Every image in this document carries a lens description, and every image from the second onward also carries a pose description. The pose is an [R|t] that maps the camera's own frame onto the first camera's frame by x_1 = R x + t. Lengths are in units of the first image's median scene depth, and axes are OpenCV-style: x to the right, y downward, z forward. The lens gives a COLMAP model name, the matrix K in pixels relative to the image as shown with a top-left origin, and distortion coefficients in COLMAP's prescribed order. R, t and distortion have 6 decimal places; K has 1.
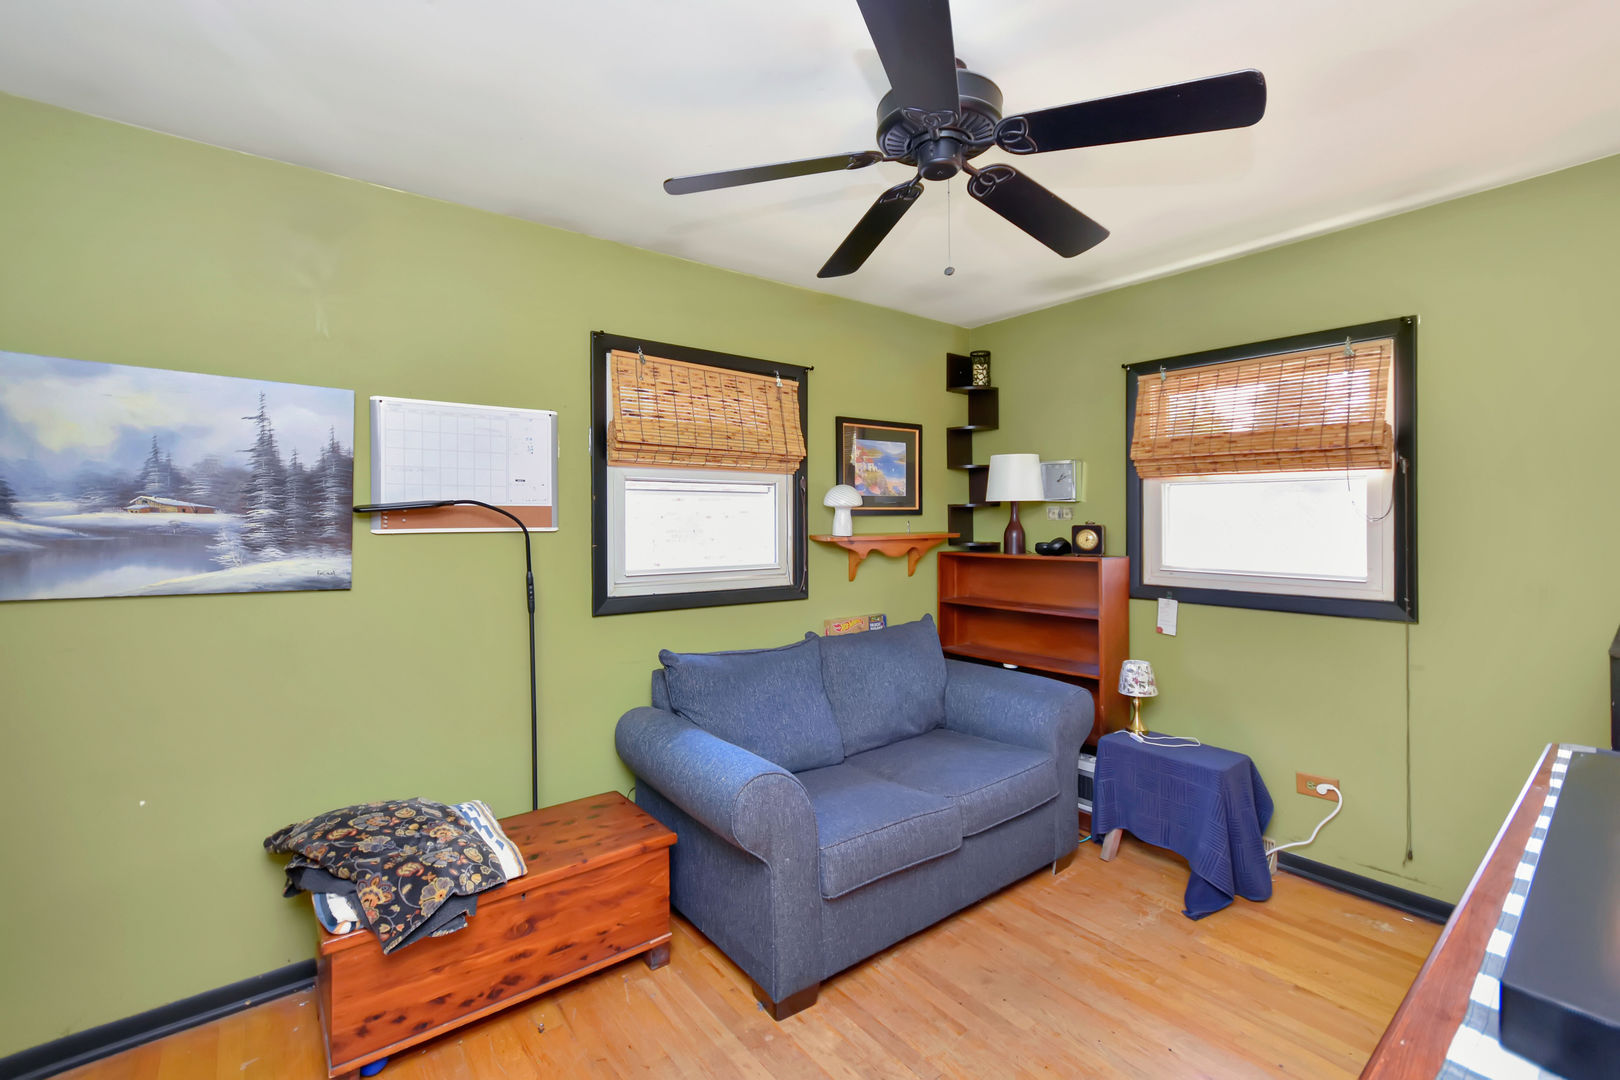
lens RADIAL K [[693.3, 0, 805.8], [0, 693.3, 524.1], [0, 0, 1]] dist [0.012996, 0.000435]
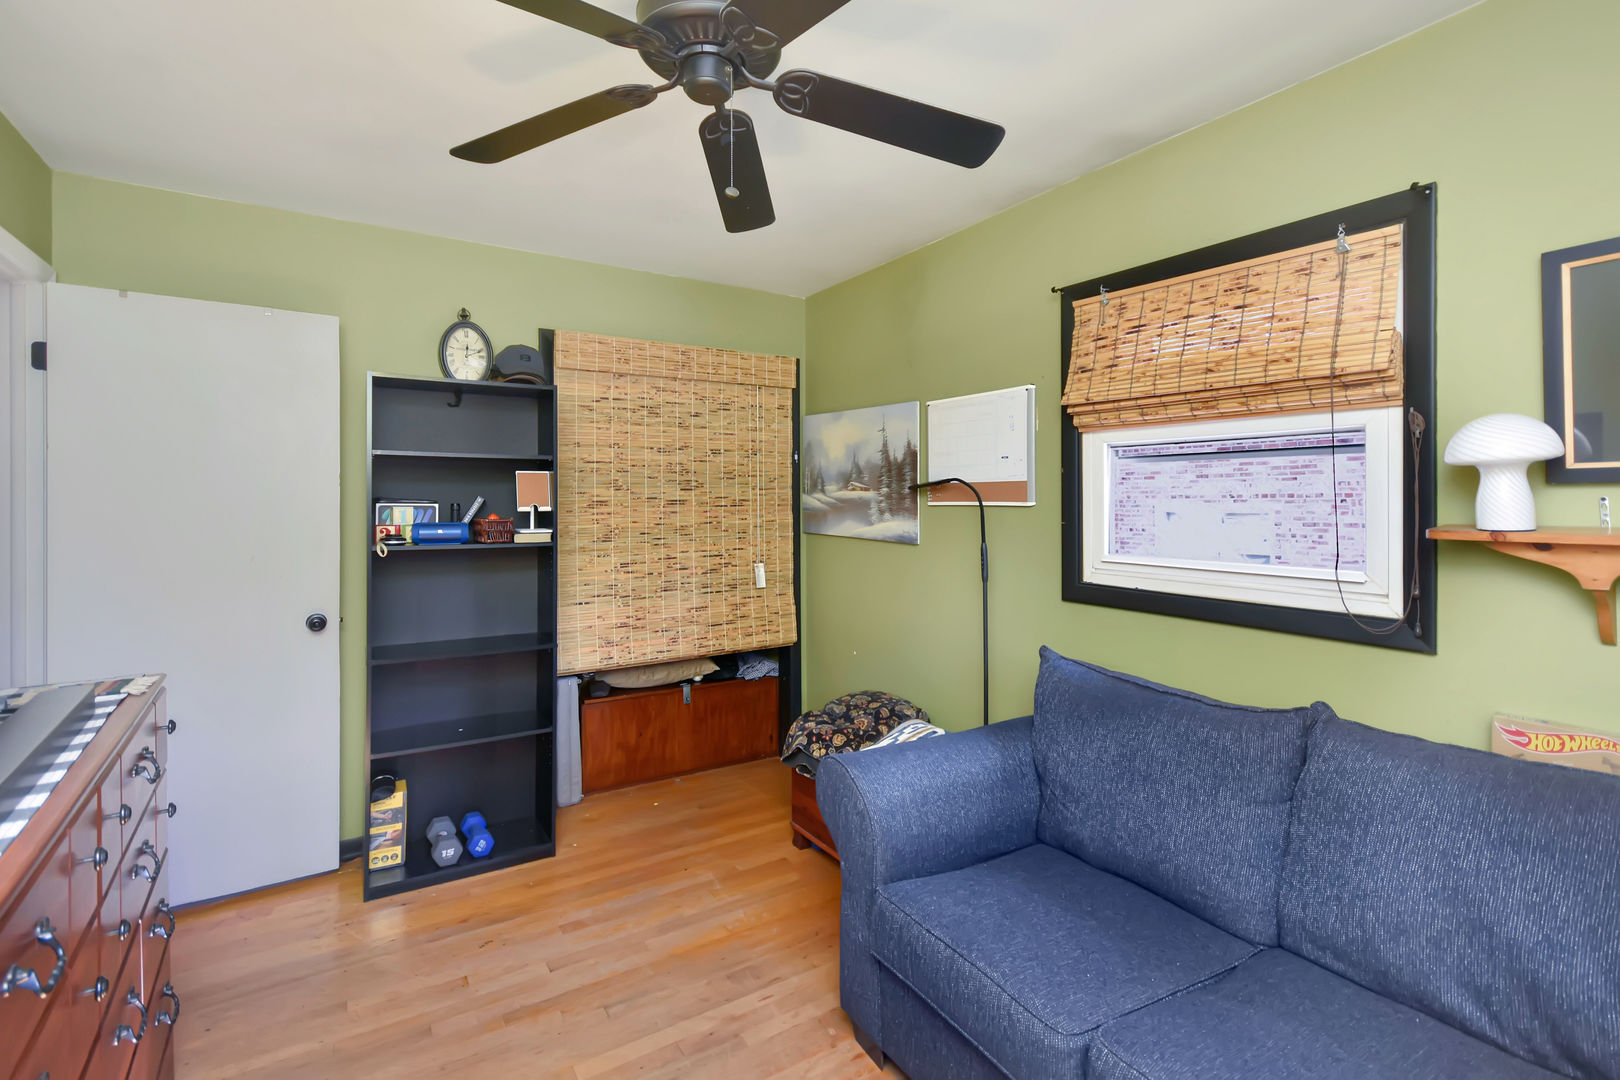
lens RADIAL K [[769.4, 0, 808.8], [0, 769.4, 493.1], [0, 0, 1]] dist [0.000381, 0.000536]
pose [[-0.097260, -0.001082, -0.995258, 0.903767], [-0.001705, 0.999998, -0.000920, -0.007682], [0.995258, 0.001607, -0.097261, 0.940720]]
